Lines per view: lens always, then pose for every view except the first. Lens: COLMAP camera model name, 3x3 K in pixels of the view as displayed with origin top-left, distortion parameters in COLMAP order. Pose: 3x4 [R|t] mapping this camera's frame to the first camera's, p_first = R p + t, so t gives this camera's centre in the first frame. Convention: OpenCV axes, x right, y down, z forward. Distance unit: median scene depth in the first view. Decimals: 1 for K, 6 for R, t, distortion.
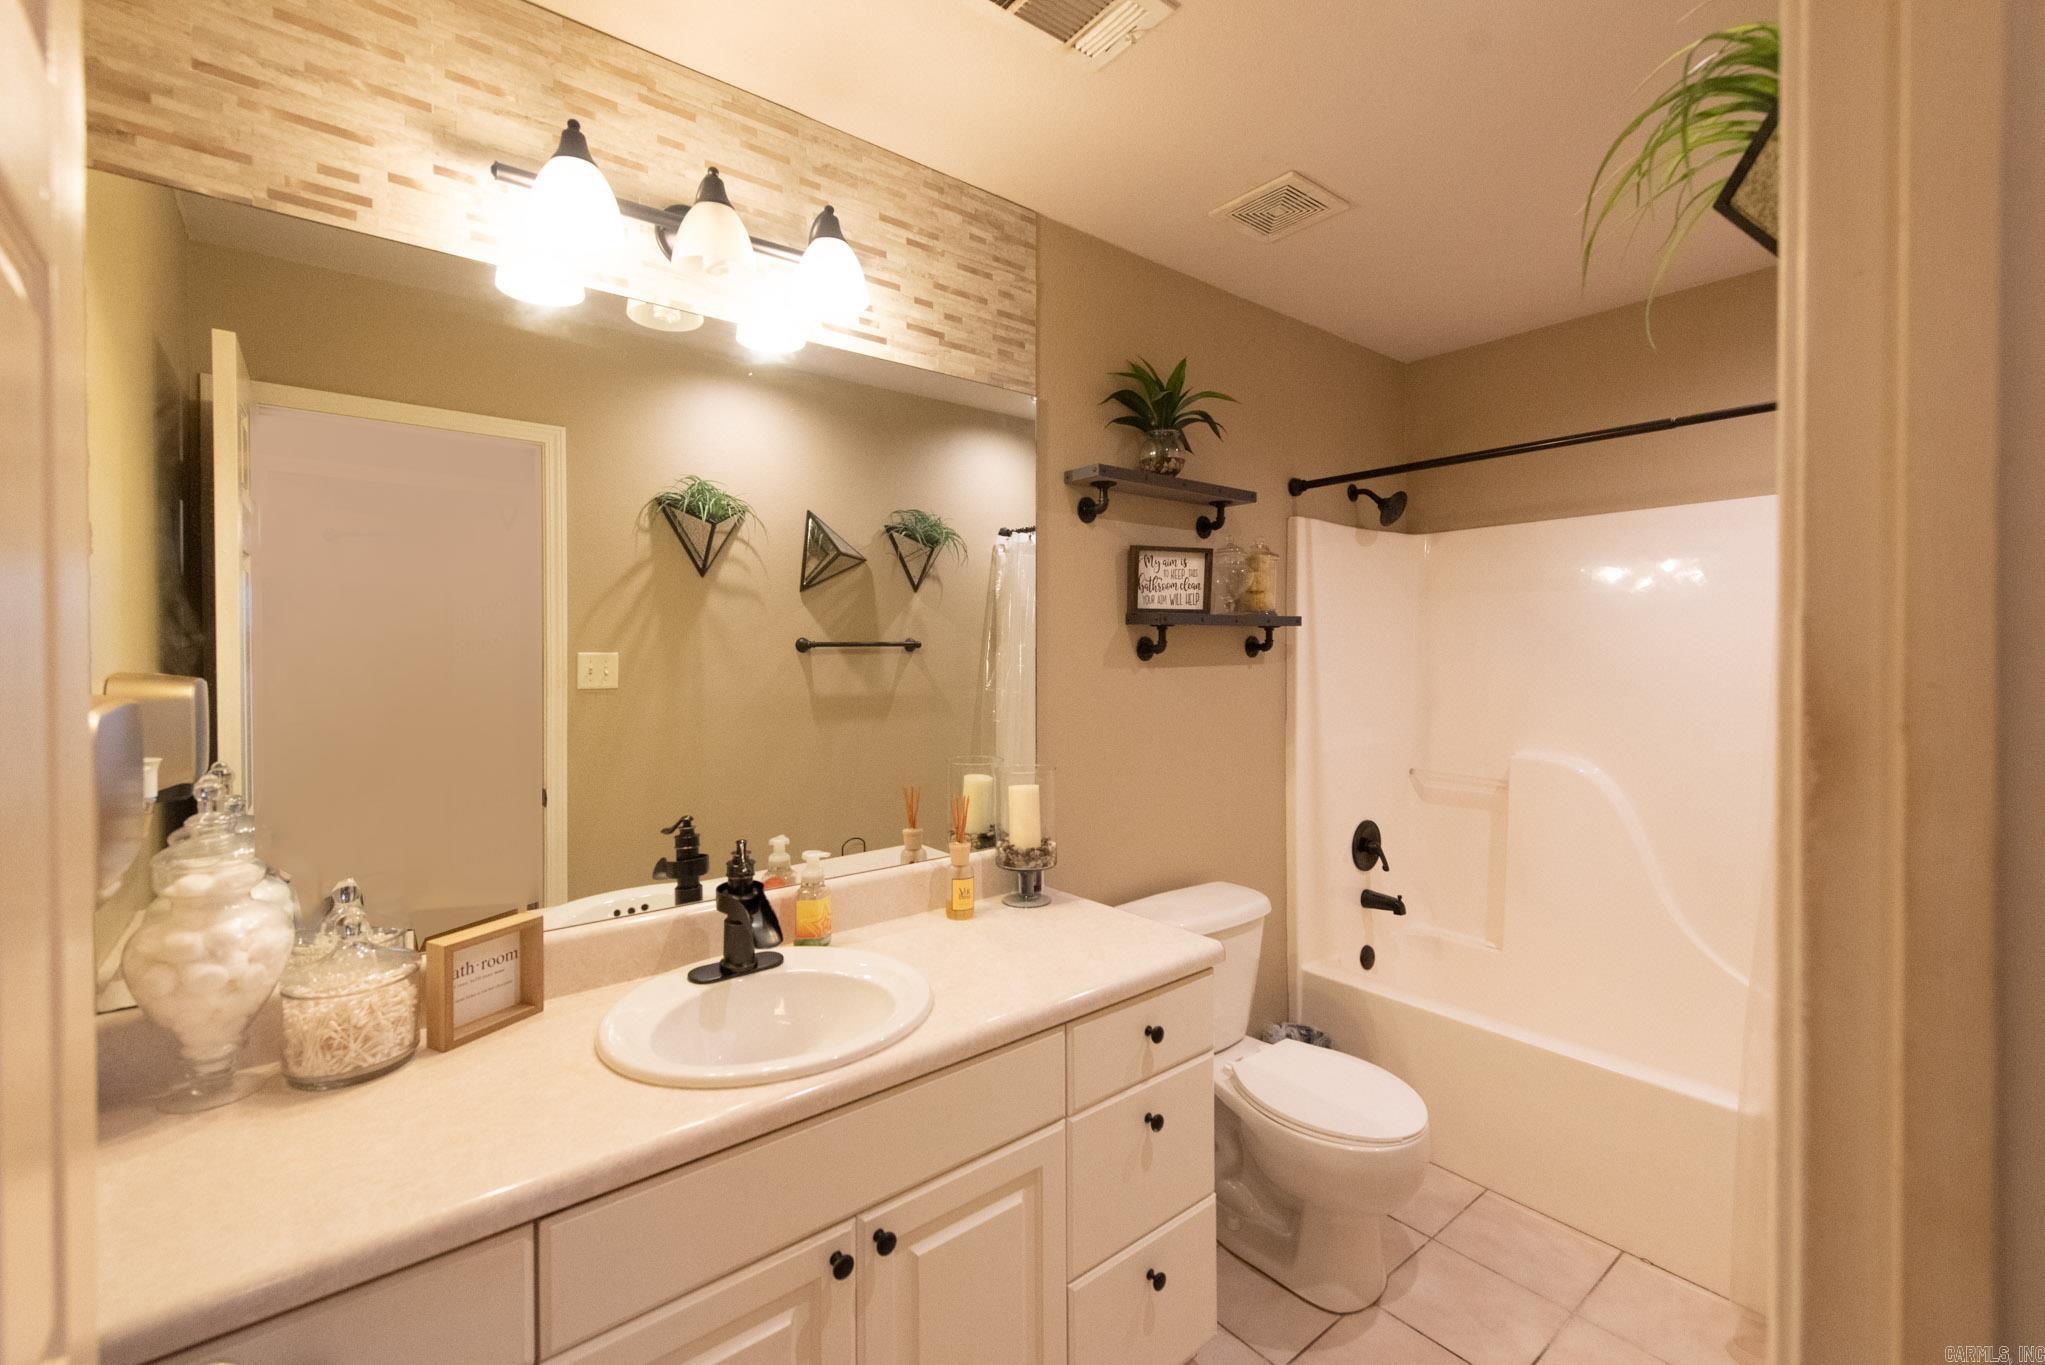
lens RADIAL K [[855.4, 0, 998.3], [0, 855.4, 675.9], [0, 0, 1]] dist [-0.000165, 0.000029]
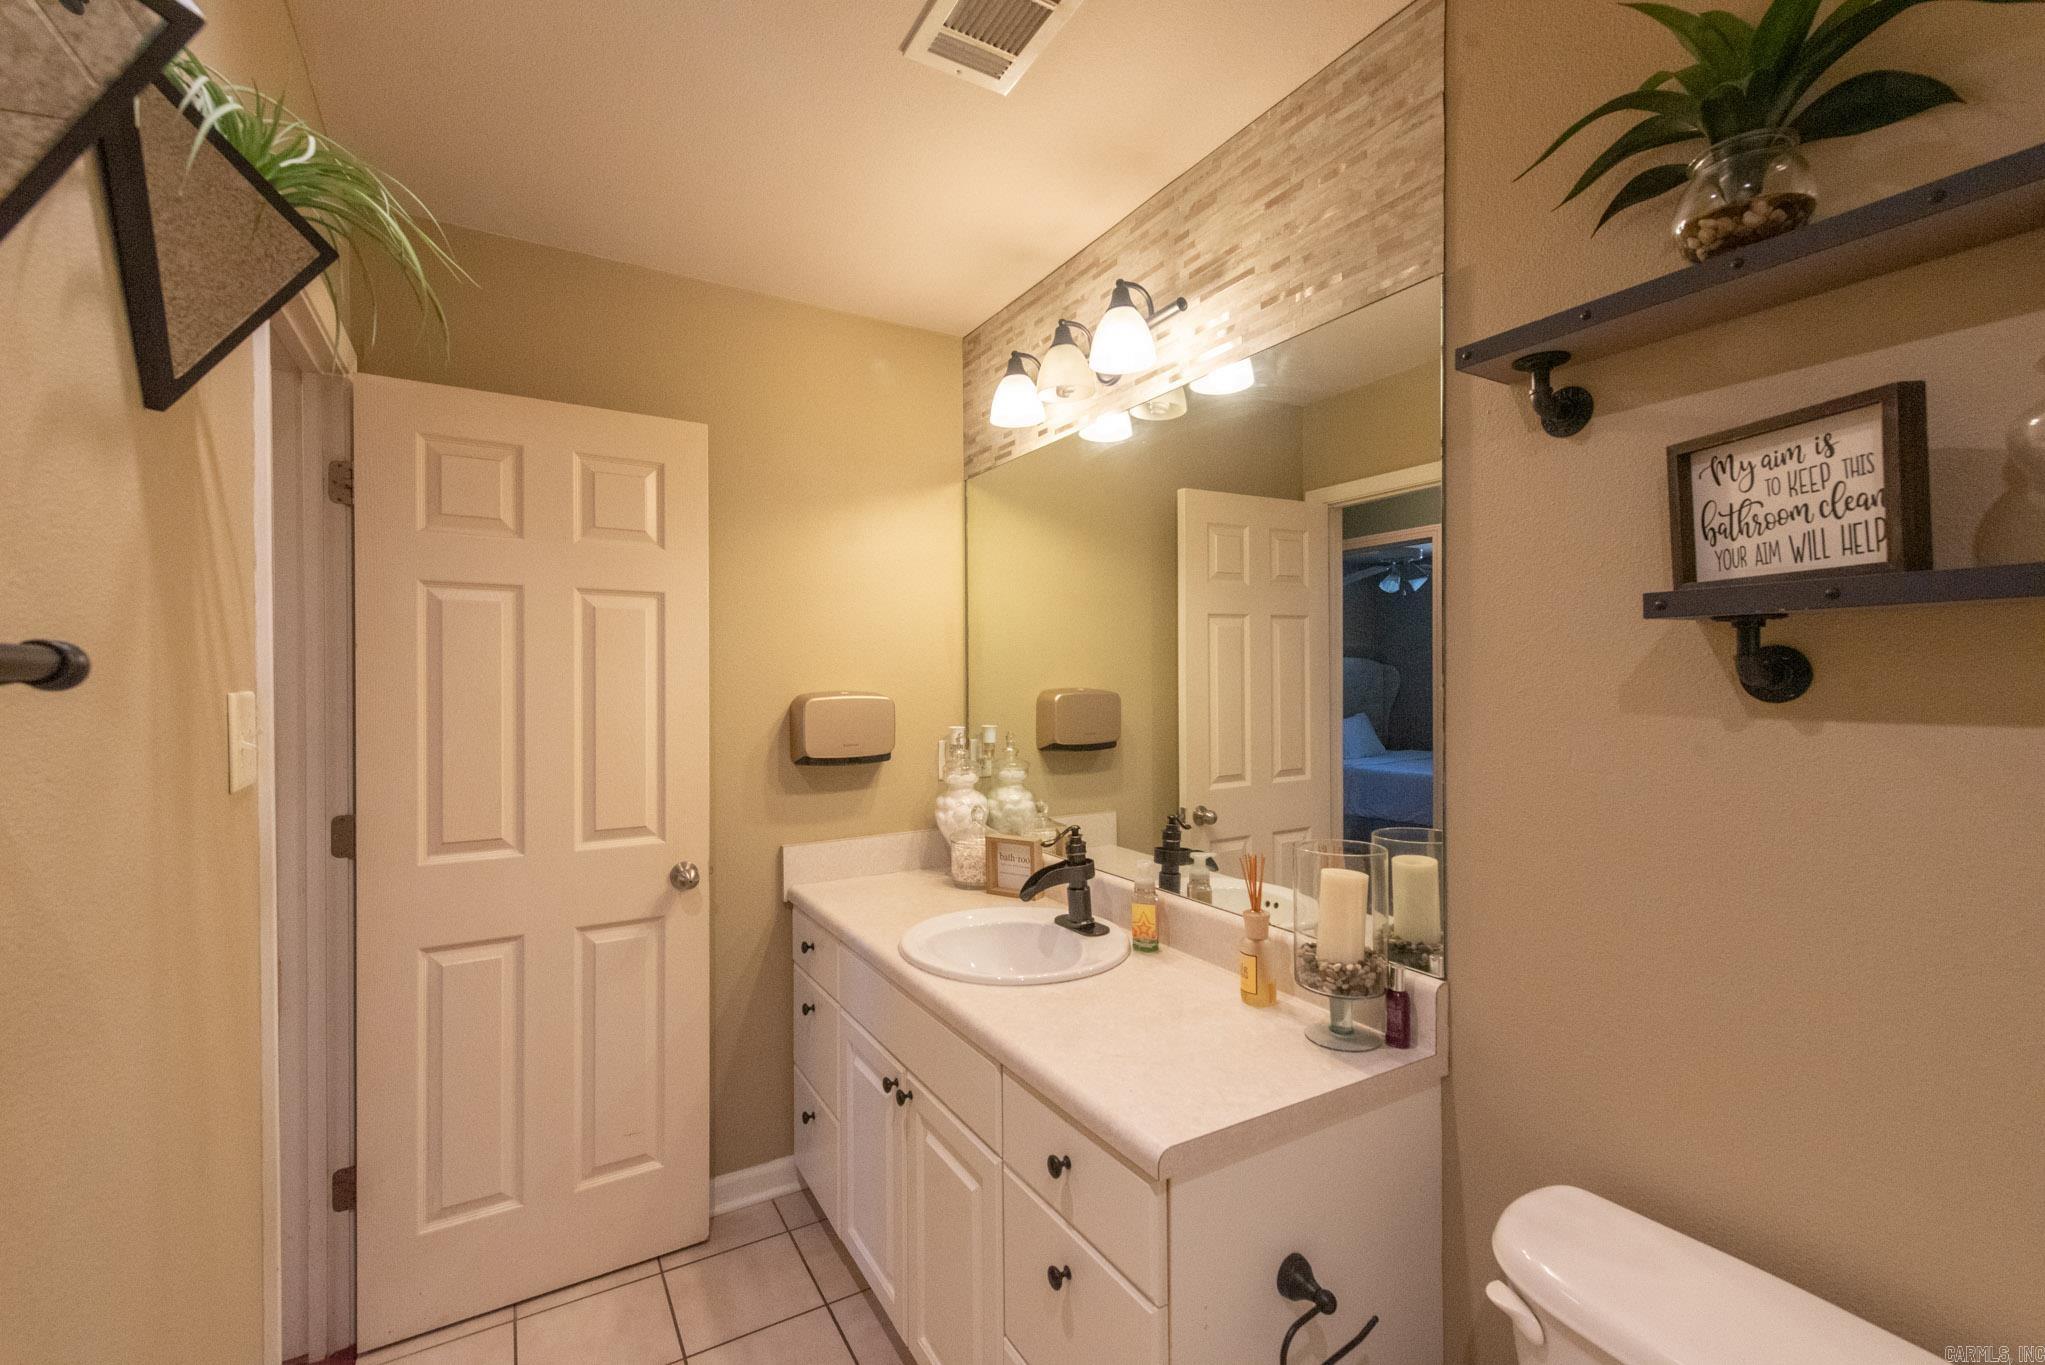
lens RADIAL K [[855.4, 0, 998.3], [0, 855.4, 675.9], [0, 0, 1]] dist [-0.000165, 0.000029]
pose [[-0.140678, 0.009886, -0.990006, 0.650377], [-0.008851, 0.999898, 0.011242, -0.032139], [0.990016, 0.010344, -0.140576, 0.699595]]
